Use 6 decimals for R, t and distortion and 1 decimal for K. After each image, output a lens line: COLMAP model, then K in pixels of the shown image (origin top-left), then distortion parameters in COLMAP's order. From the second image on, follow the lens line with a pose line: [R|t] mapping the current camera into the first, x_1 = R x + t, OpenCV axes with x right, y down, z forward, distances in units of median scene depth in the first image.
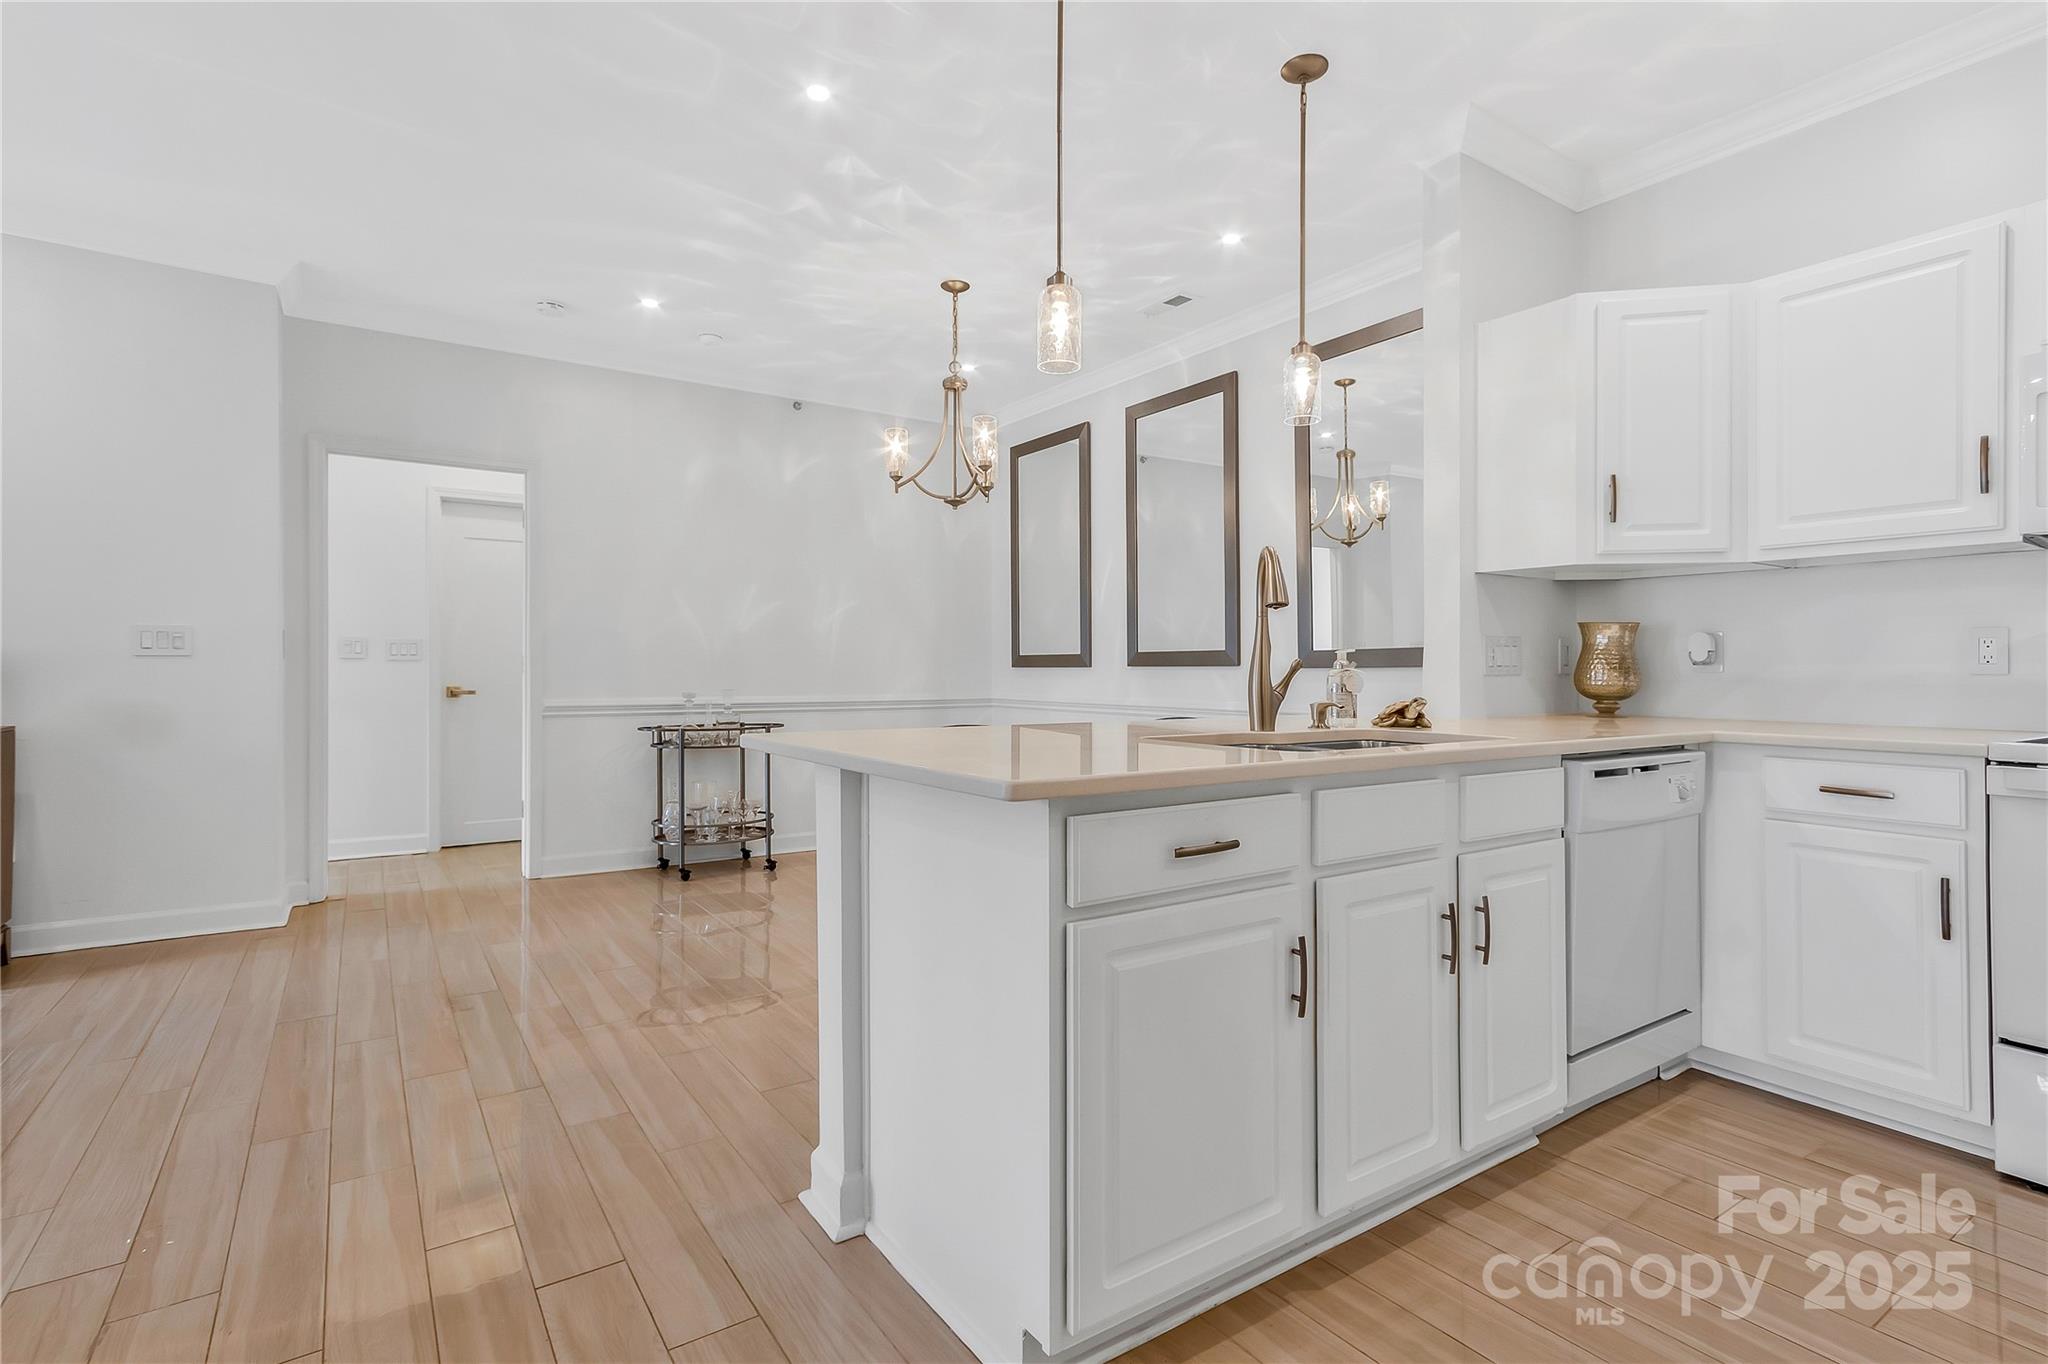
lens RADIAL K [[979.6, 0, 1033.0], [0, 979.6, 662.0], [0, 0, 1]] dist [0.010024, -0.000293]
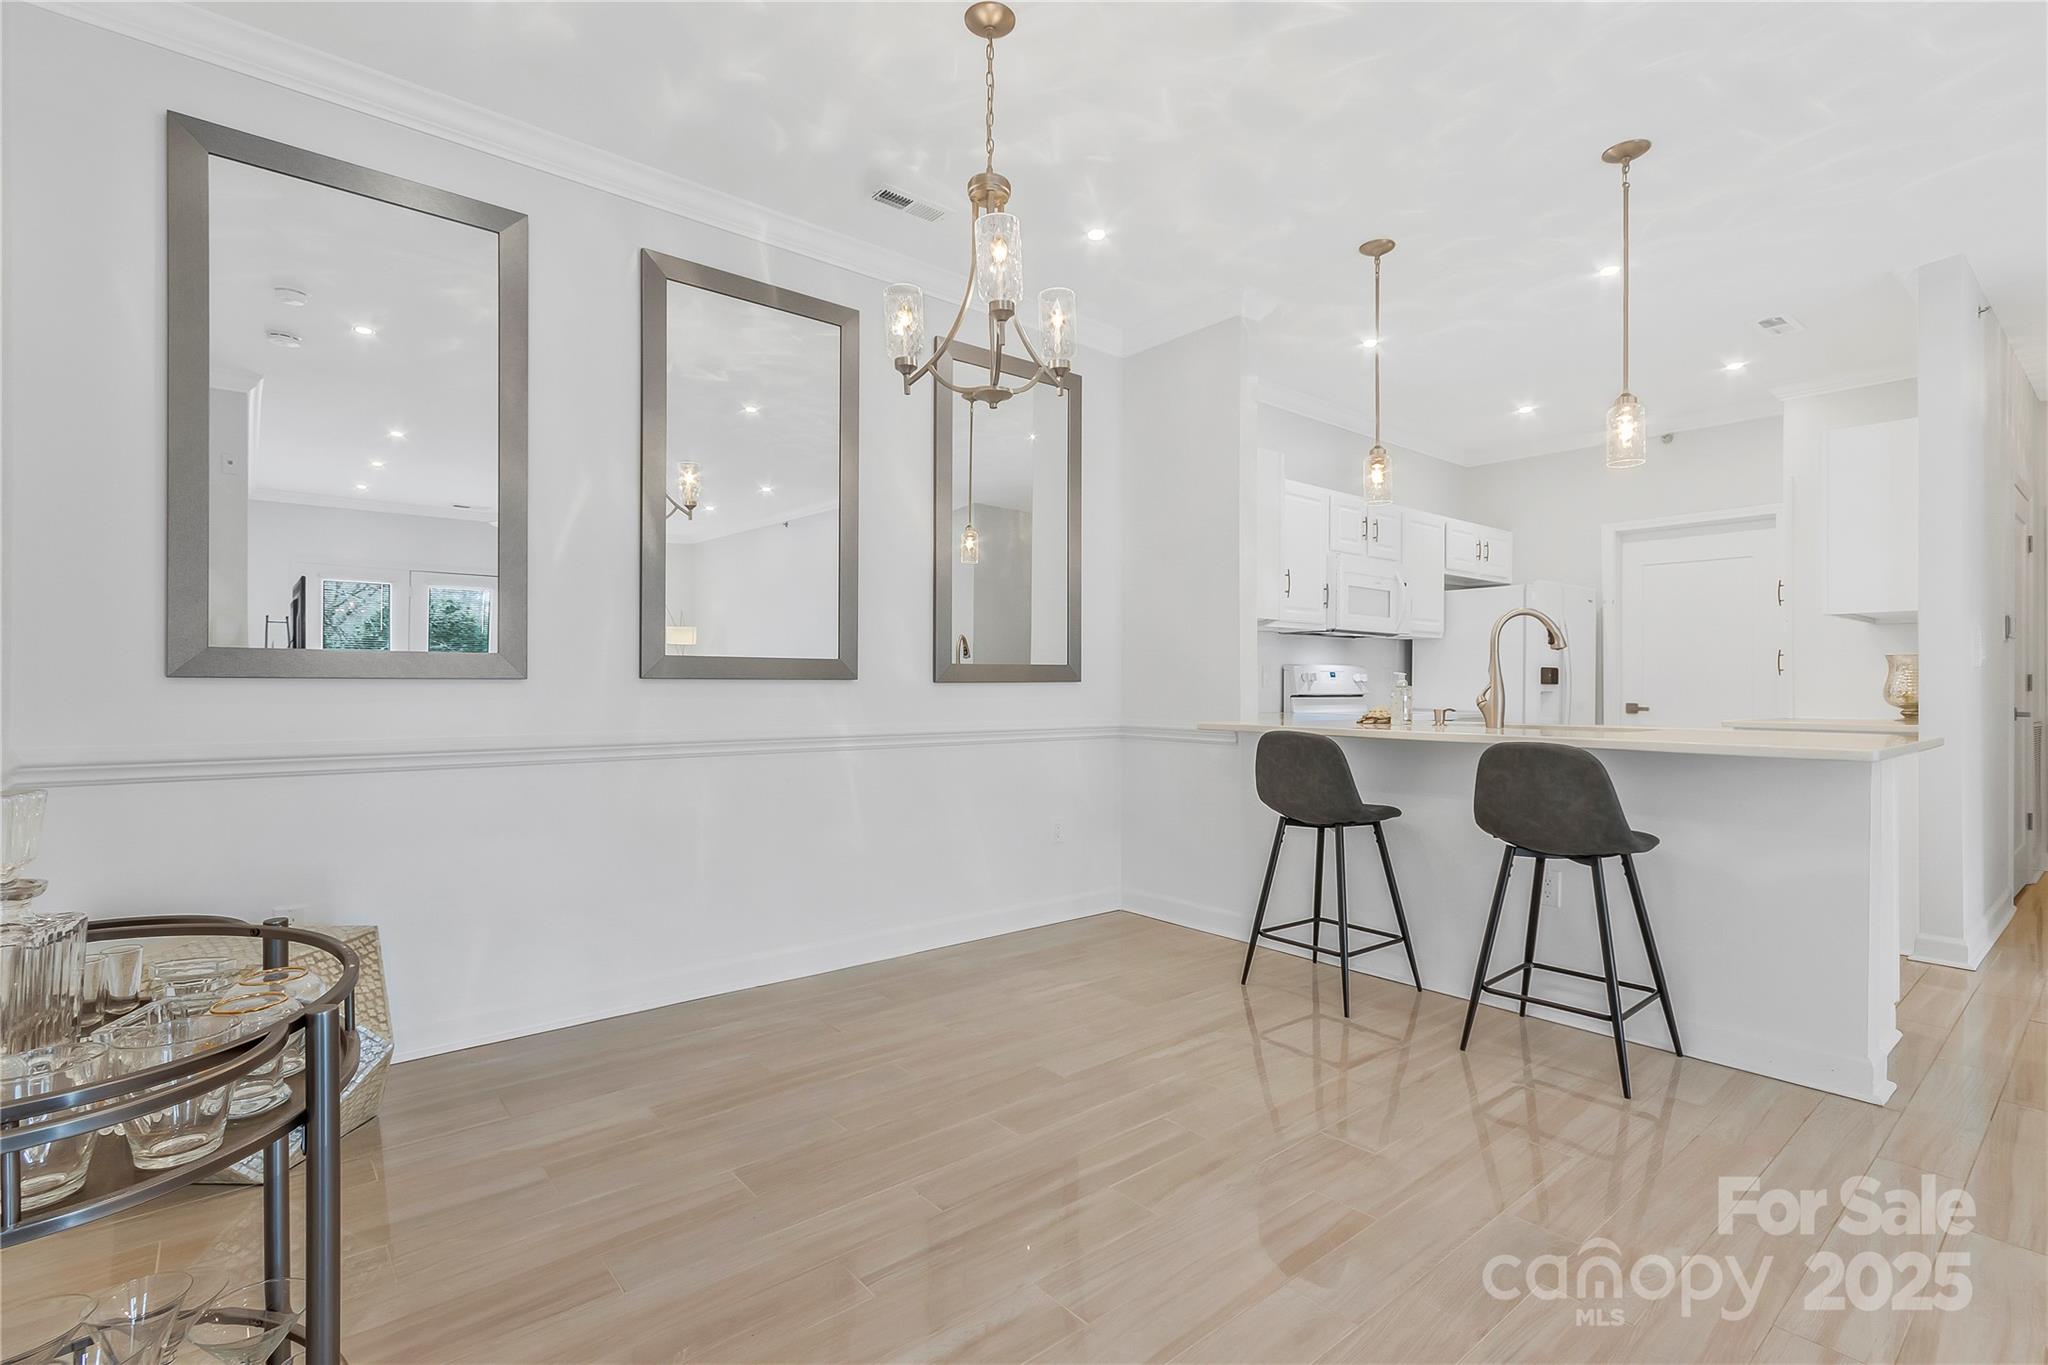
lens RADIAL K [[982.9, 0, 1032.9], [0, 982.9, 686.3], [0, 0, 1]] dist [0.009920, 0.000184]
pose [[-0.103858, 0.000544, 0.994592, -0.961643], [-0.008256, 0.999965, -0.001409, 0.013835], [-0.994558, -0.008358, -0.103850, 1.481888]]
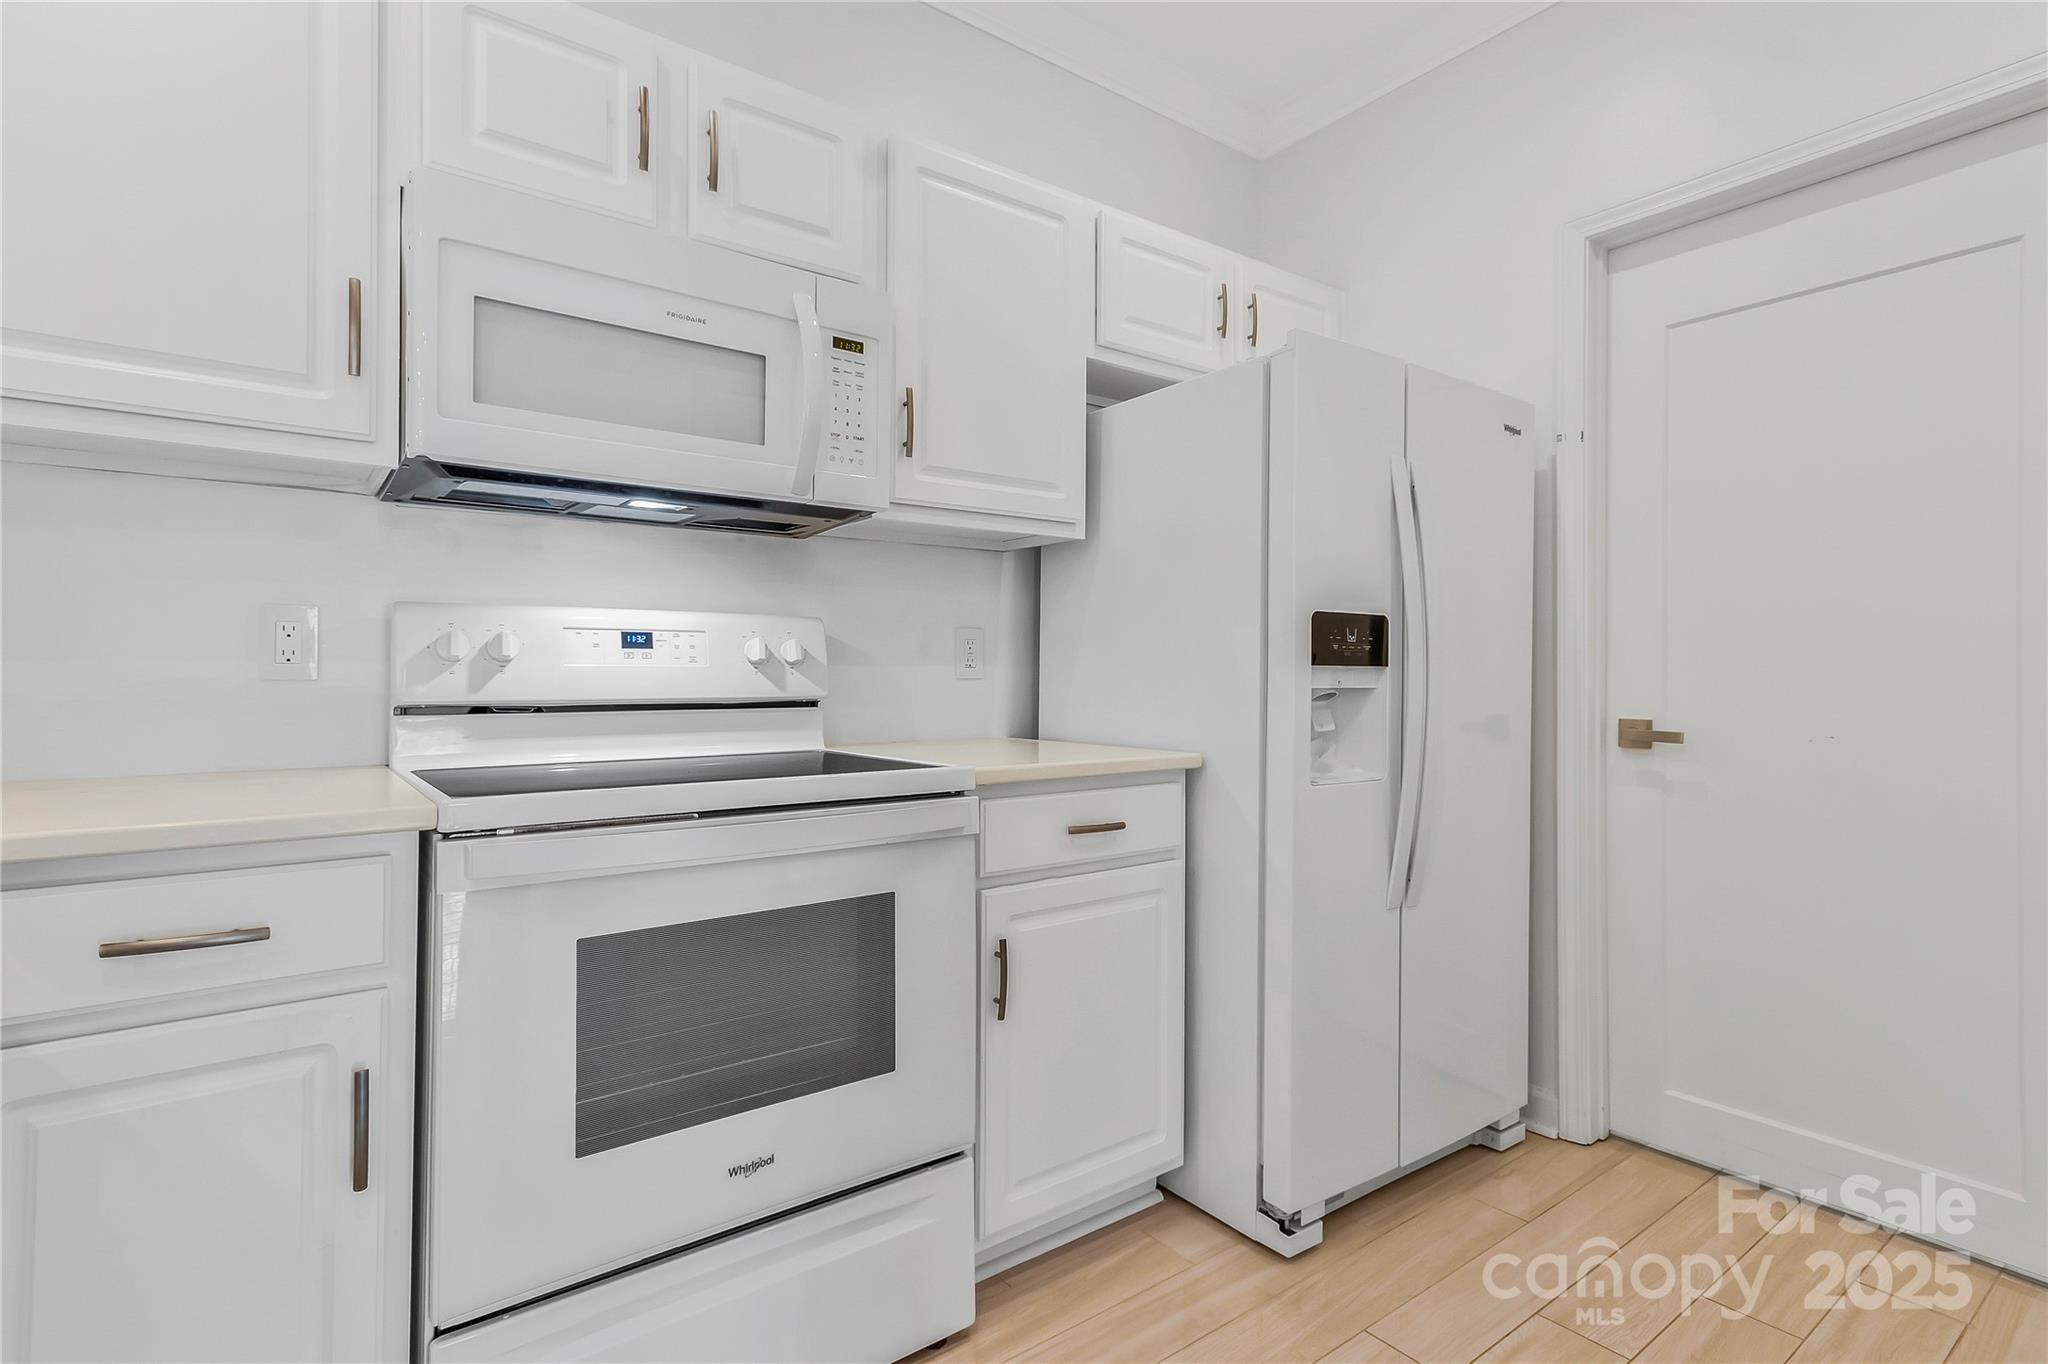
lens RADIAL K [[1000.2, 0, 1026.6], [0, 1000.2, 662.0], [0, 0, 1]] dist [0.003656, -0.000187]
pose [[-0.038393, 0.013099, 0.999177, 0.270597], [-0.005578, 0.999896, -0.013323, 0.005092], [-0.999247, -0.006085, -0.038316, 0.473668]]
